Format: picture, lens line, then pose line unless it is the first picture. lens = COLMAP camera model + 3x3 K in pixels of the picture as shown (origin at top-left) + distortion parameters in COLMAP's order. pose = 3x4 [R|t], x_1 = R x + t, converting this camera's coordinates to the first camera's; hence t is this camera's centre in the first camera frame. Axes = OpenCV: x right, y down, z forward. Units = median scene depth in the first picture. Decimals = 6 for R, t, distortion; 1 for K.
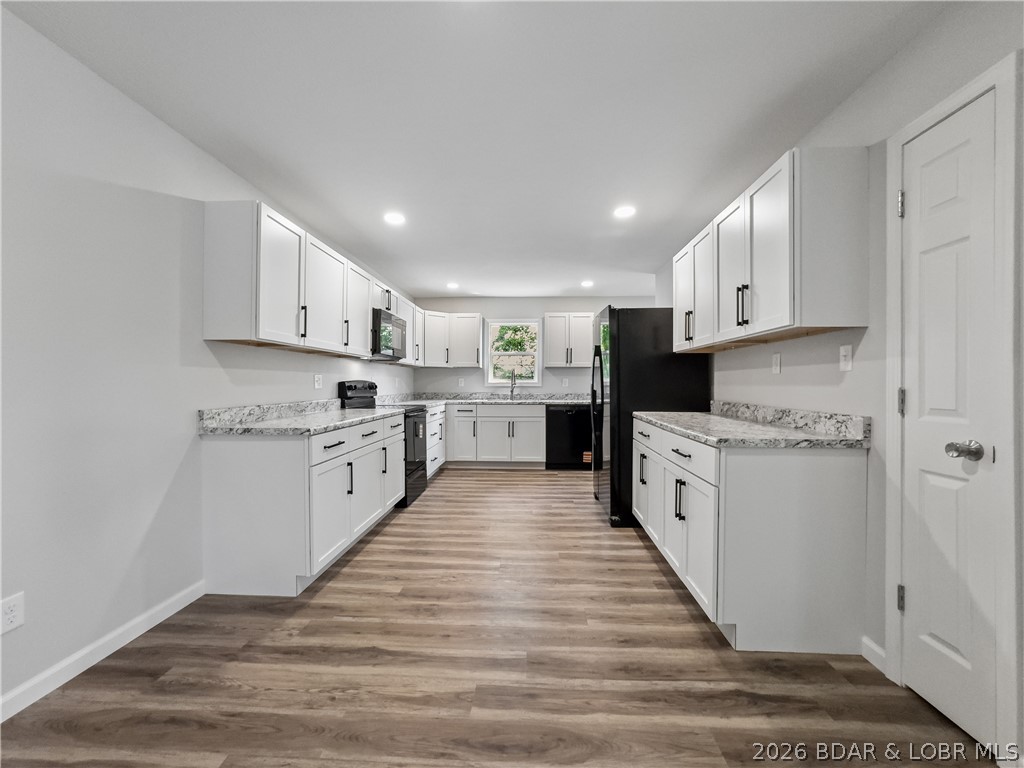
lens RADIAL K [[416.3, 0, 509.6], [0, 416.3, 380.5], [0, 0, 1]] dist [-0.027668, 0.006091]
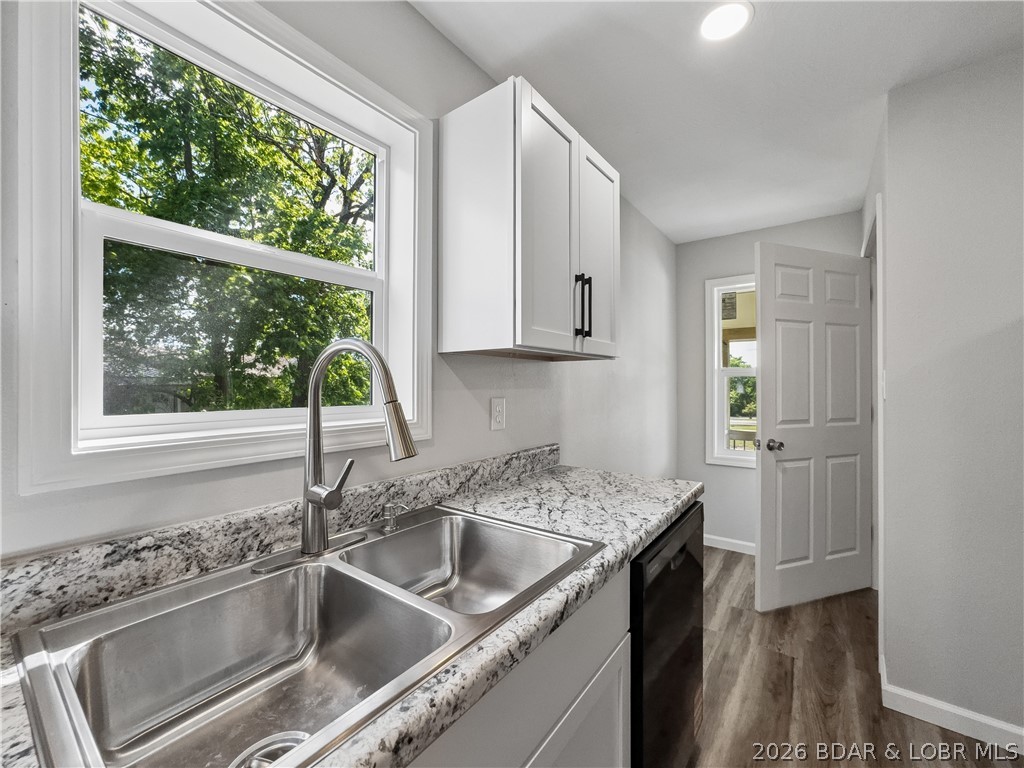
lens RADIAL K [[416.3, 0, 512.7], [0, 416.3, 384.2], [0, 0, 1]] dist [-0.027668, 0.006091]
pose [[0.545210, -0.001887, 0.838297, -0.188402], [-0.002703, 0.999988, 0.004009, -0.033058], [-0.838295, -0.004452, 0.545199, 1.999650]]
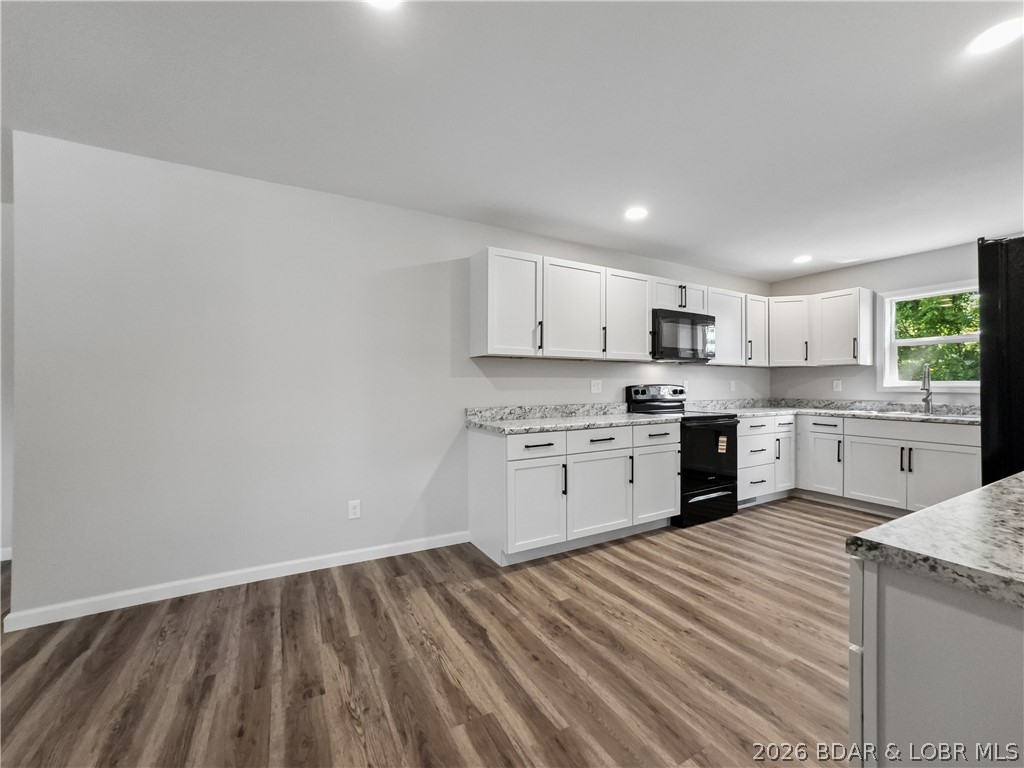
lens RADIAL K [[416.3, 0, 511.6], [0, 416.3, 383.6], [0, 0, 1]] dist [-0.027668, 0.006091]
pose [[0.532370, -0.001620, -0.846510, 0.443204], [0.006892, 0.999973, 0.002420, -0.011741], [0.846484, -0.007122, 0.532367, 0.321069]]
